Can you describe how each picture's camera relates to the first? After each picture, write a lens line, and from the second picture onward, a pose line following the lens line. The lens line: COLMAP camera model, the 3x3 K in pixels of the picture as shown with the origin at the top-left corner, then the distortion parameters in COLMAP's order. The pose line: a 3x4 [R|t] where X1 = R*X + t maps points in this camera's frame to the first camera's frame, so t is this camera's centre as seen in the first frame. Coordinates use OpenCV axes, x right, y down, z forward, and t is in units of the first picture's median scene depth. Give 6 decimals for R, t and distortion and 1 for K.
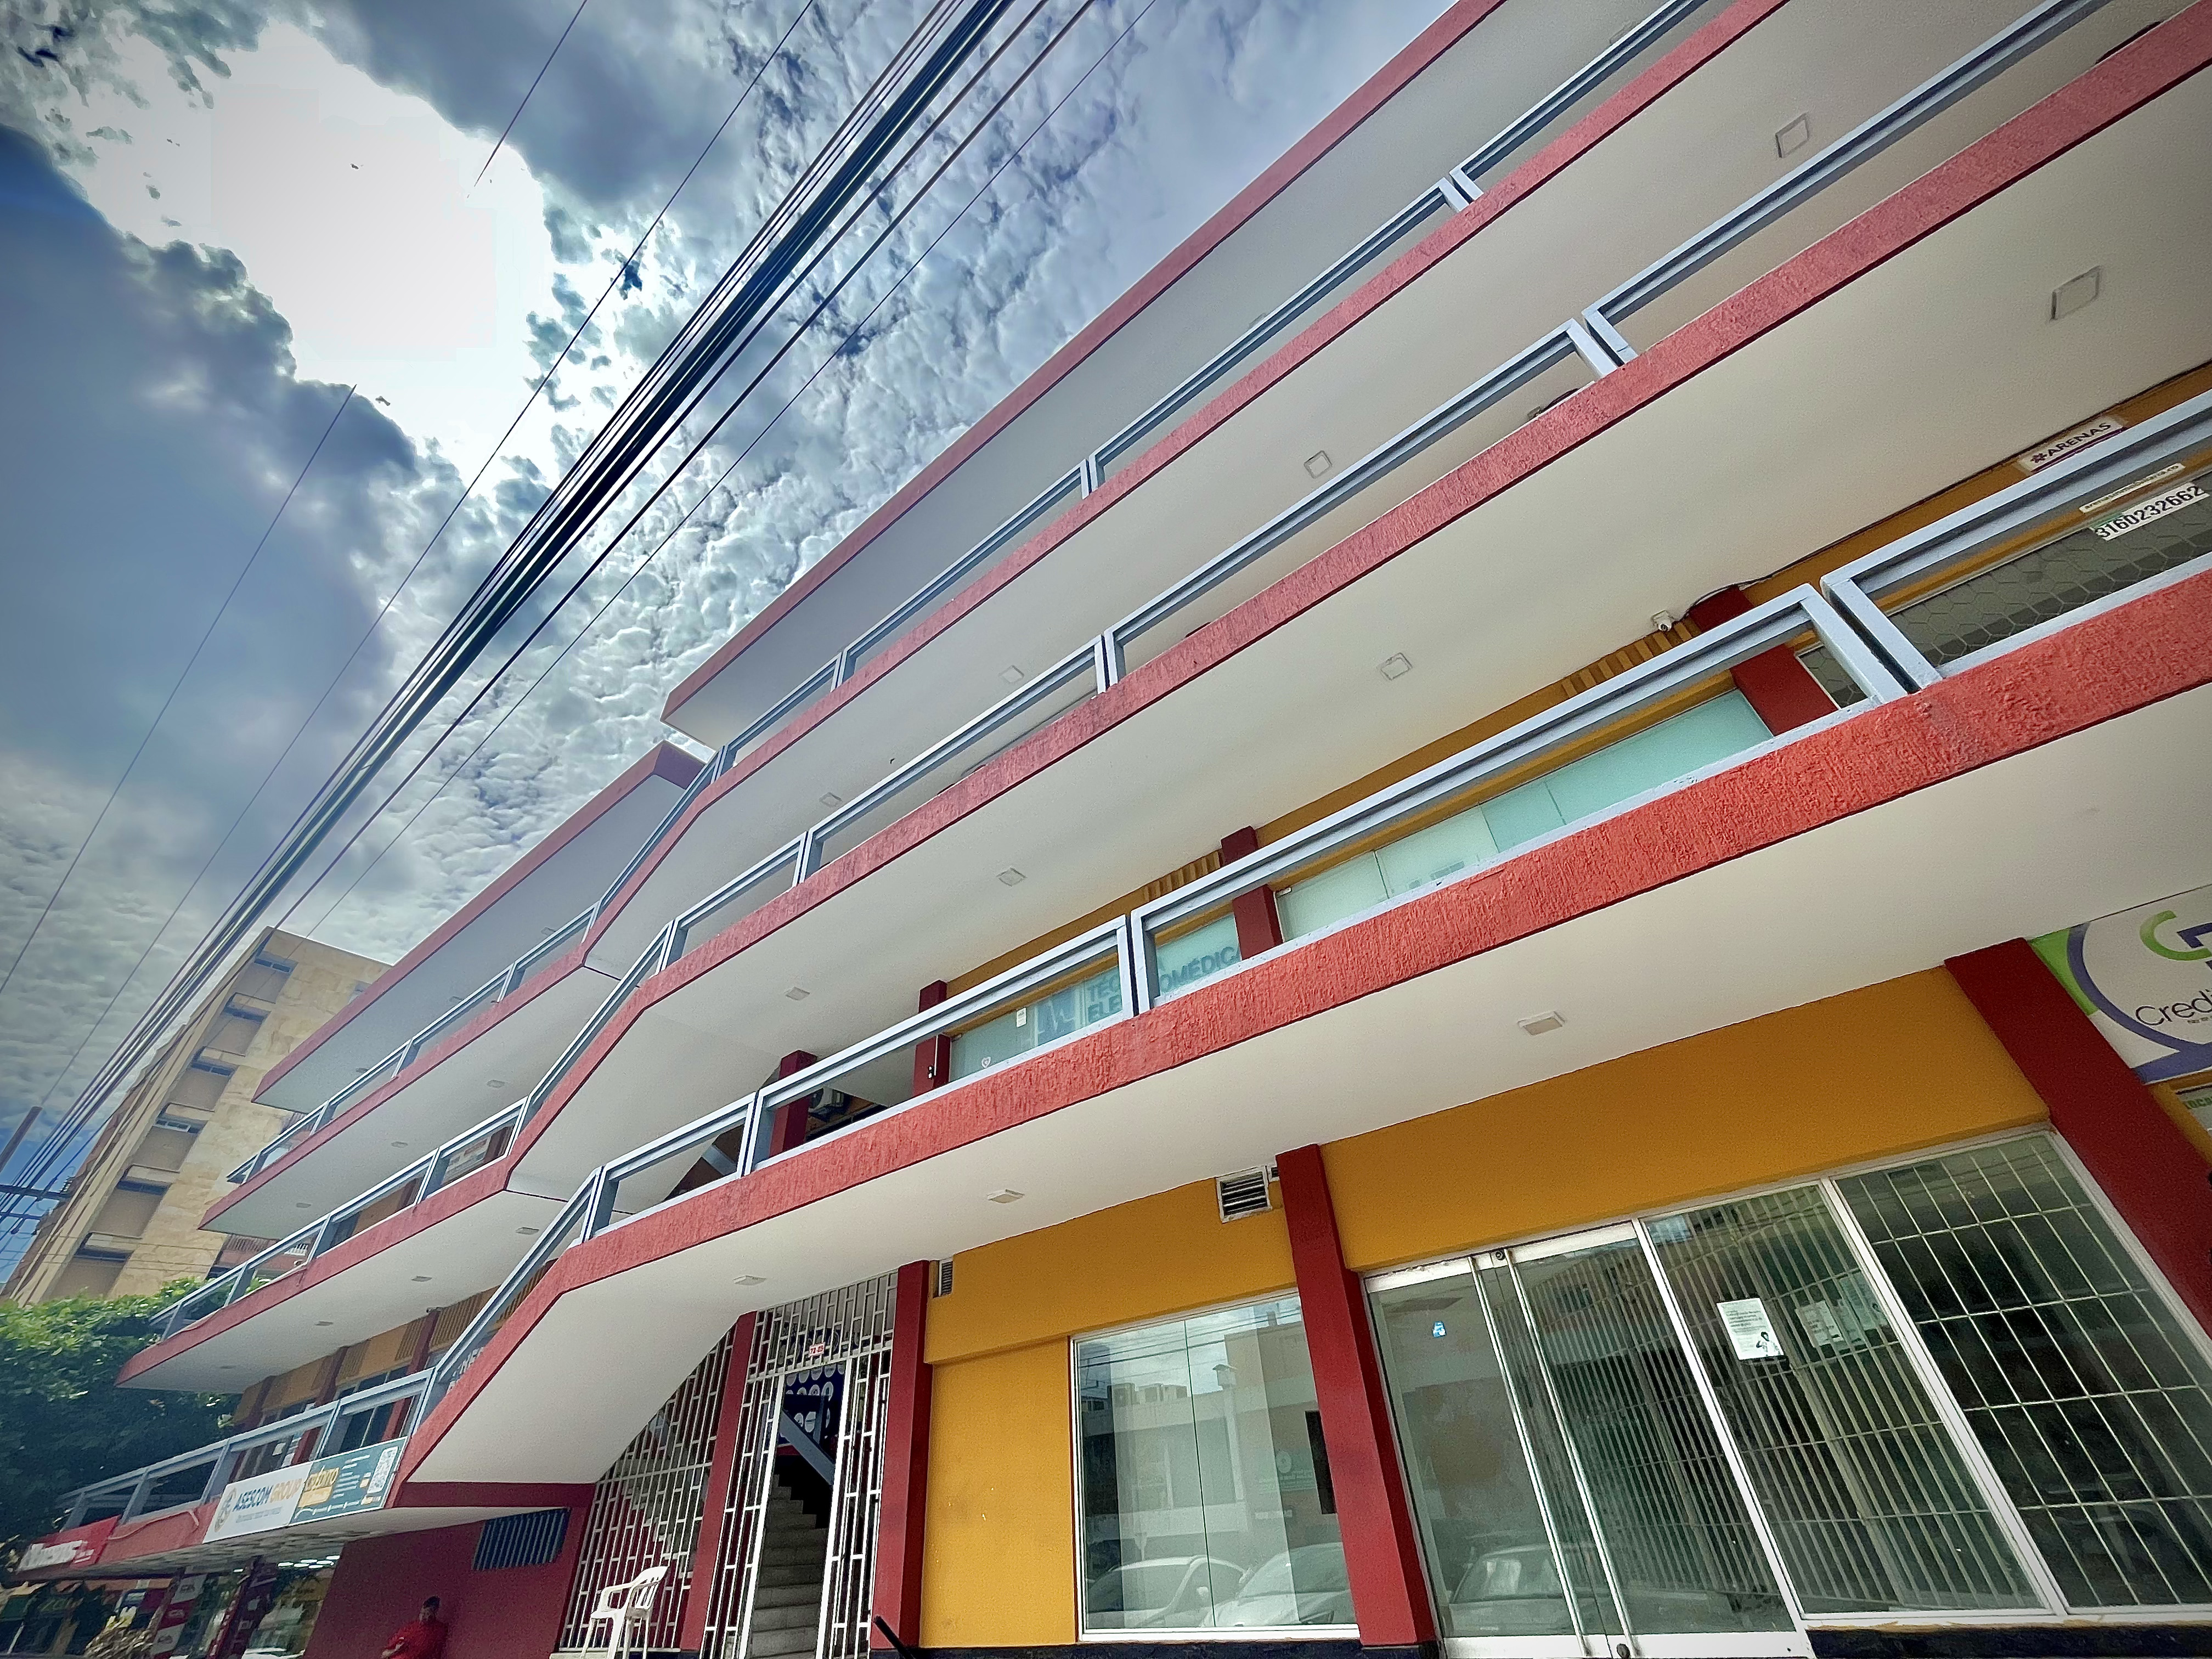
lens RADIAL K [[896.4, 0, 1106.0], [0, 896.4, 829.5], [0, 0, 1]] dist [0.000765, 0.000050]
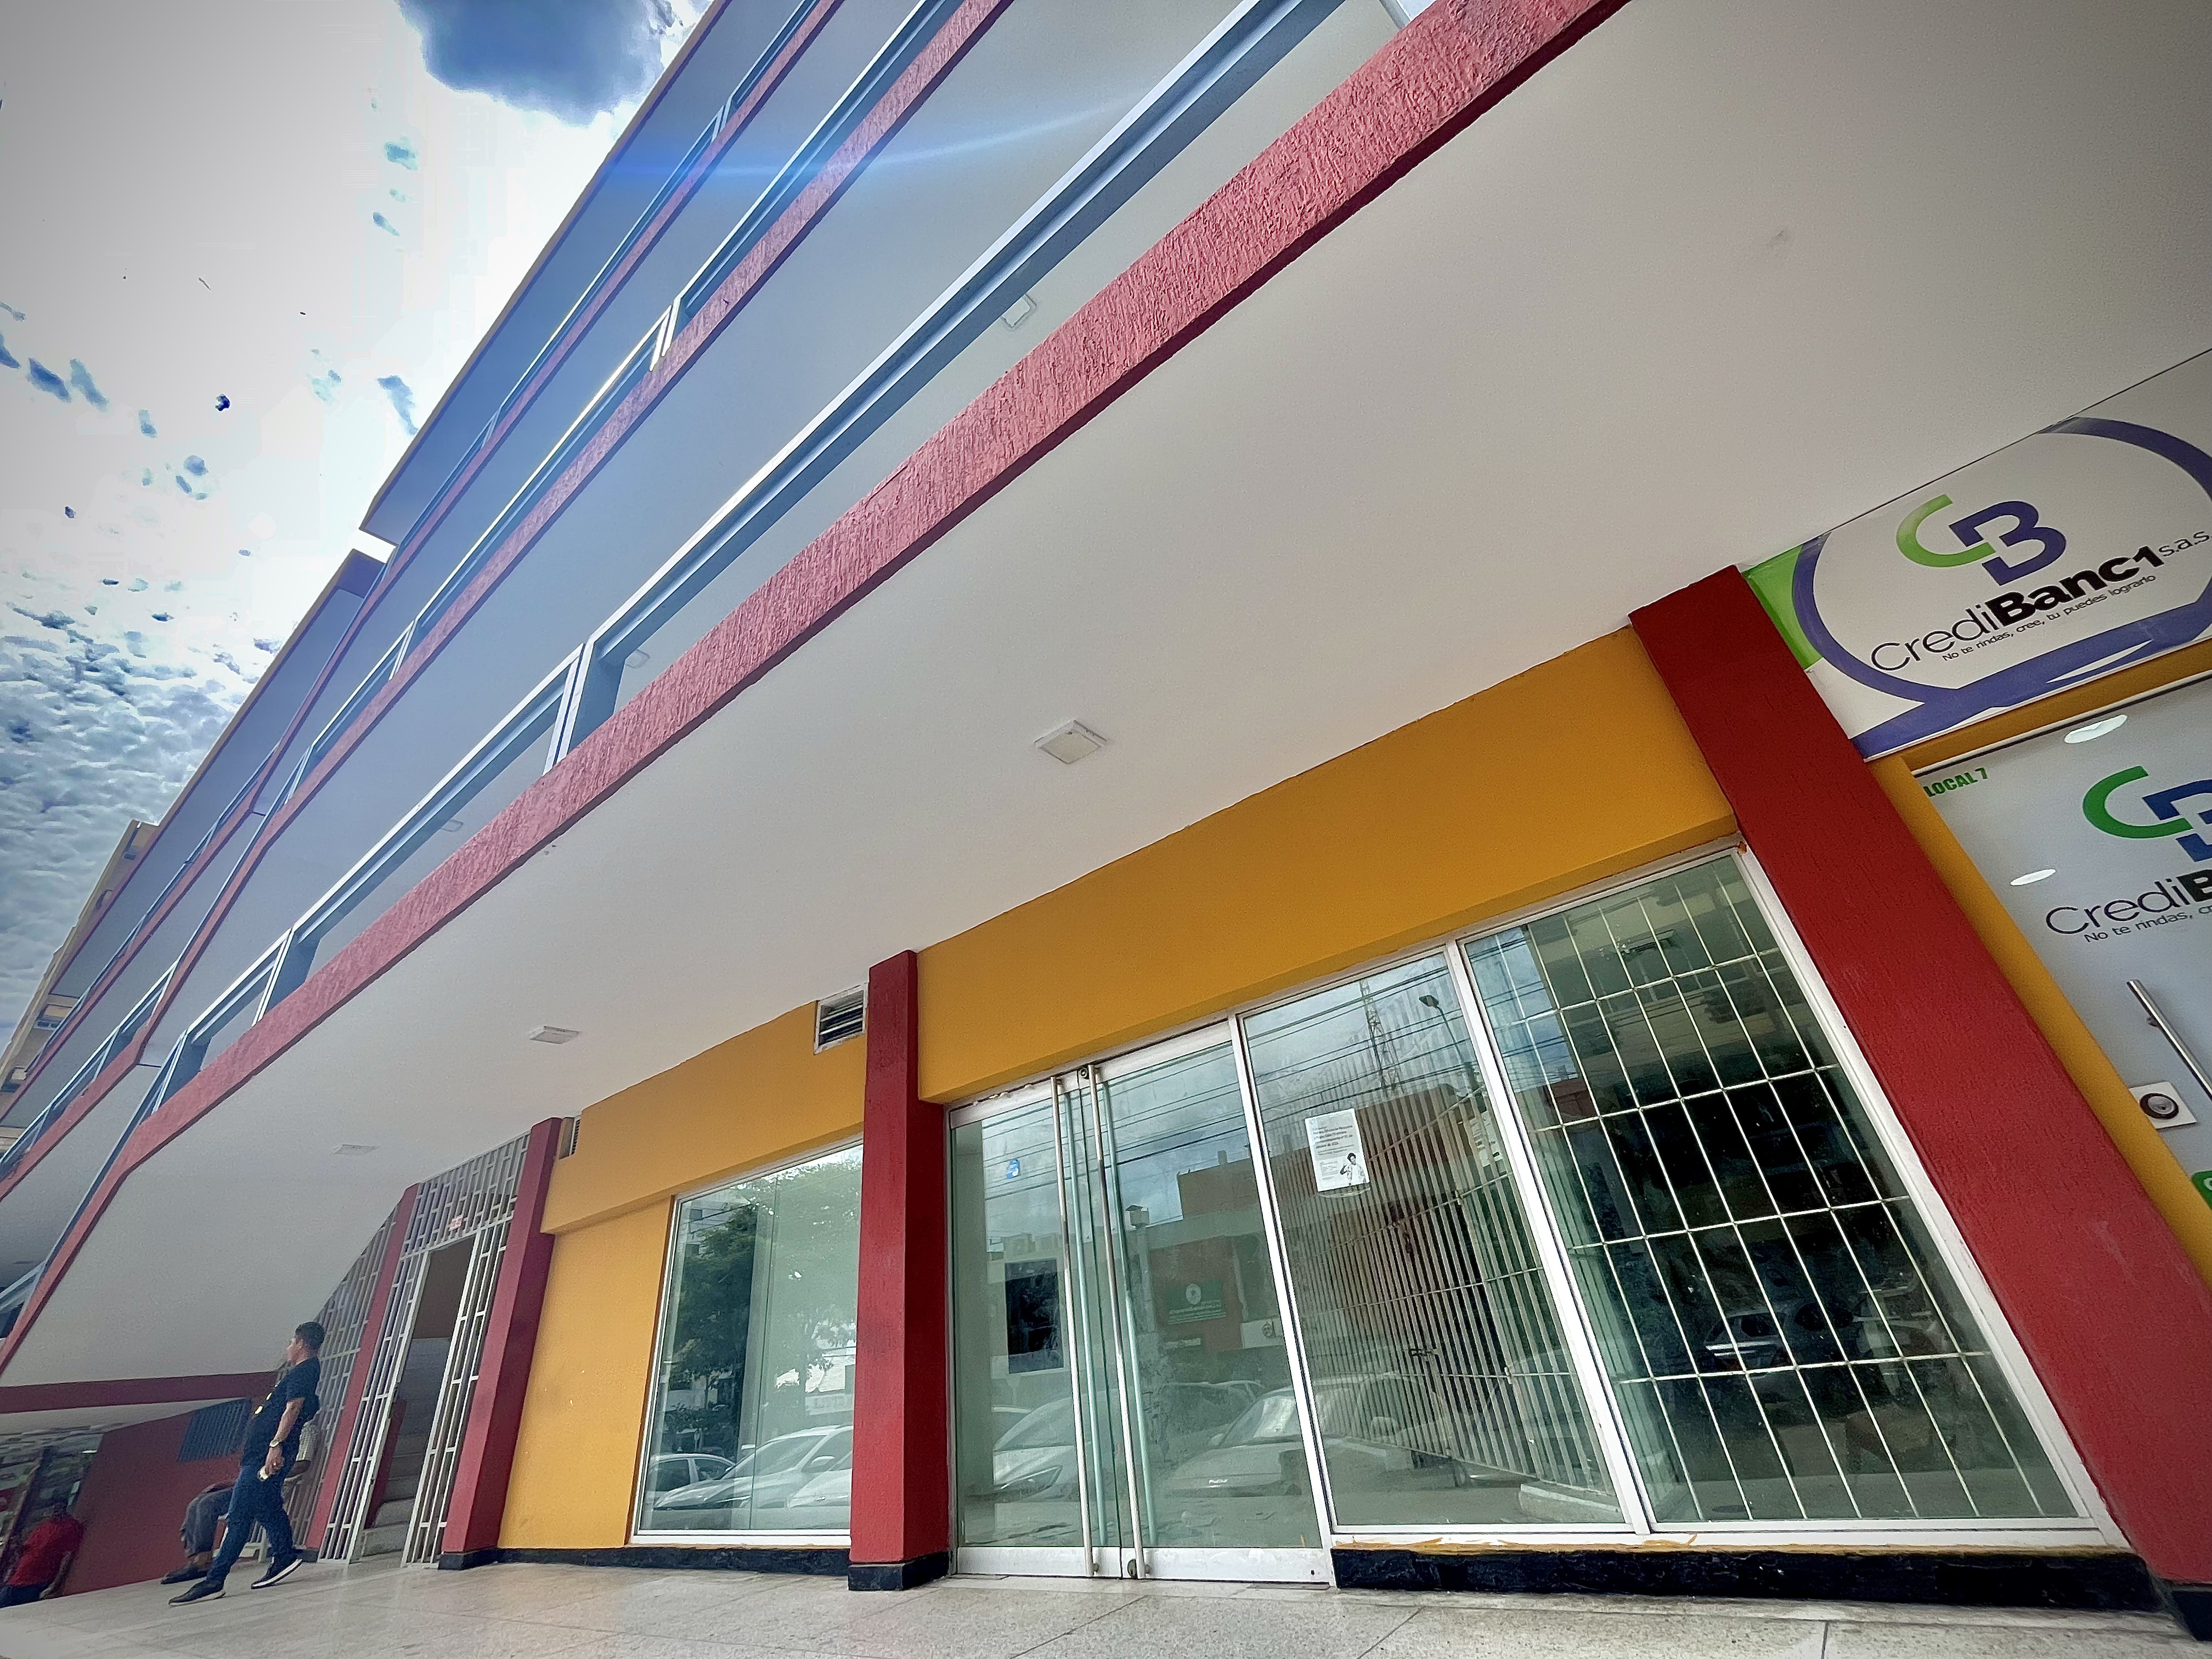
lens RADIAL K [[891.7, 0, 1106.0], [0, 891.7, 829.5], [0, 0, 1]] dist [0.001669, -0.000016]
pose [[0.999148, -0.031285, 0.026918, 0.525164], [0.027489, 0.990955, 0.131345, 0.205710], [-0.030784, -0.130494, 0.990971, 0.335312]]
